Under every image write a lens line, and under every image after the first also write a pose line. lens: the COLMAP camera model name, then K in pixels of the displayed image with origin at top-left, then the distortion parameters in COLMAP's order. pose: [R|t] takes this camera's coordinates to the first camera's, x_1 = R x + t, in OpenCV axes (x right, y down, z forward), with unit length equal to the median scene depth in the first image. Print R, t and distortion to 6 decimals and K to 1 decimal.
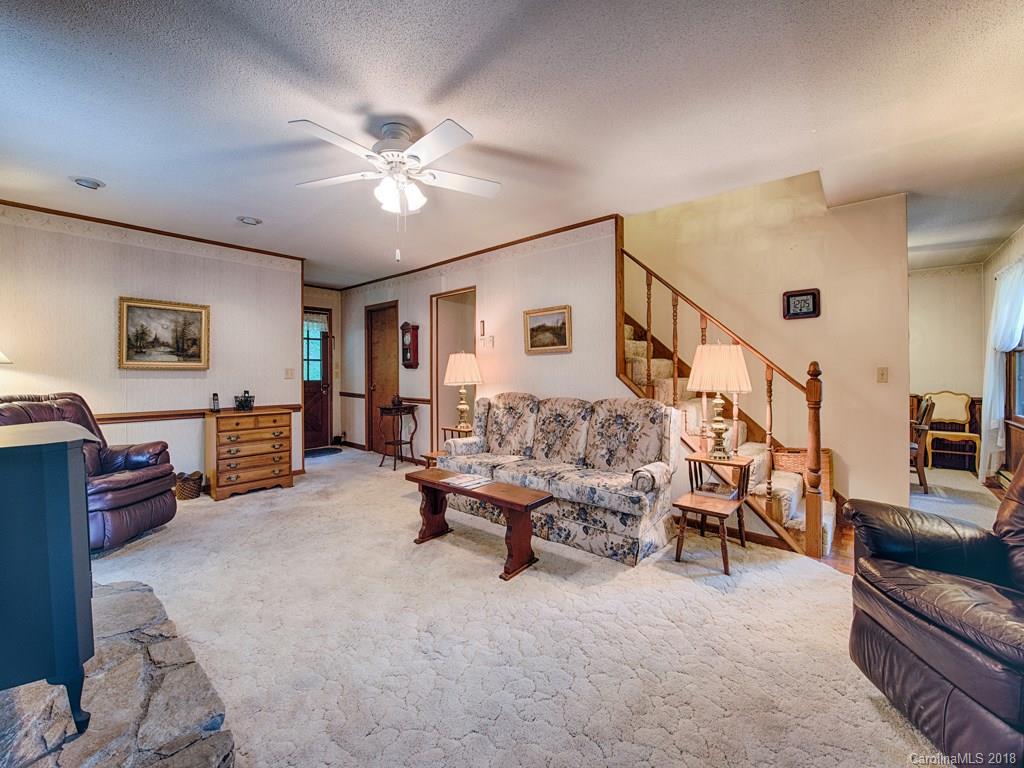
lens RADIAL K [[415.0, 0, 507.1], [0, 415.0, 374.2], [0, 0, 1]] dist [-0.014341, -0.000700]
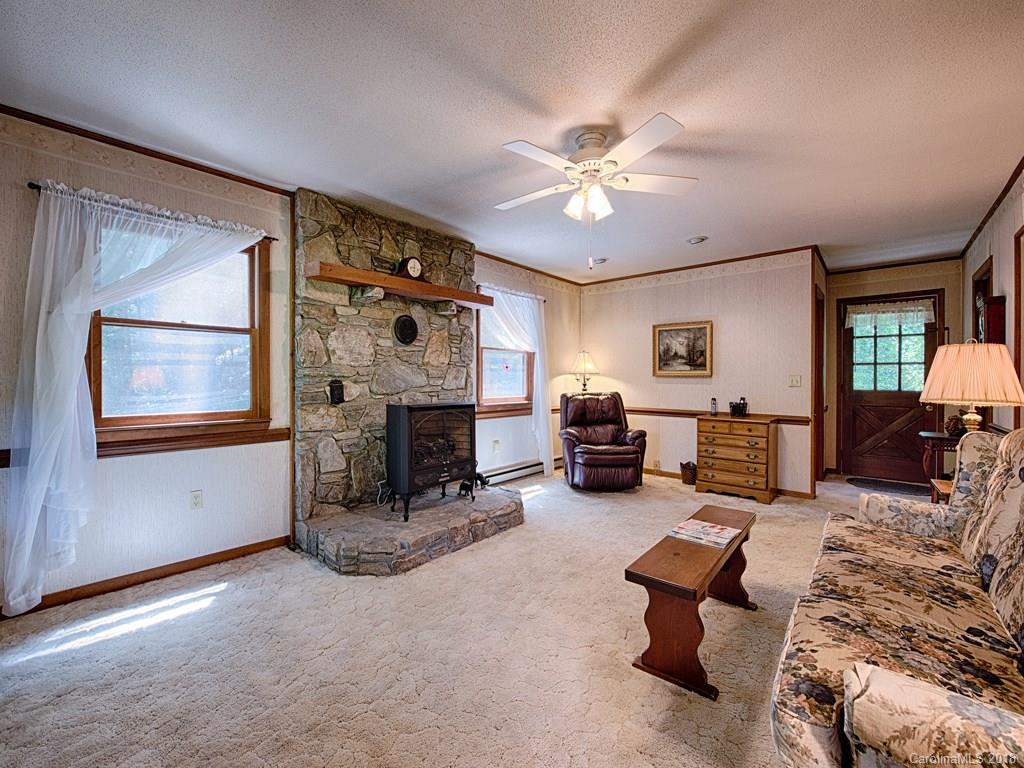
lens RADIAL K [[415.0, 0, 510.9], [0, 415.0, 380.6], [0, 0, 1]] dist [-0.014341, -0.000700]
pose [[0.013475, 0.005107, -0.999896, 0.422903], [-0.006913, 0.999964, 0.005014, -0.002995], [0.999885, 0.006845, 0.013510, 0.452824]]
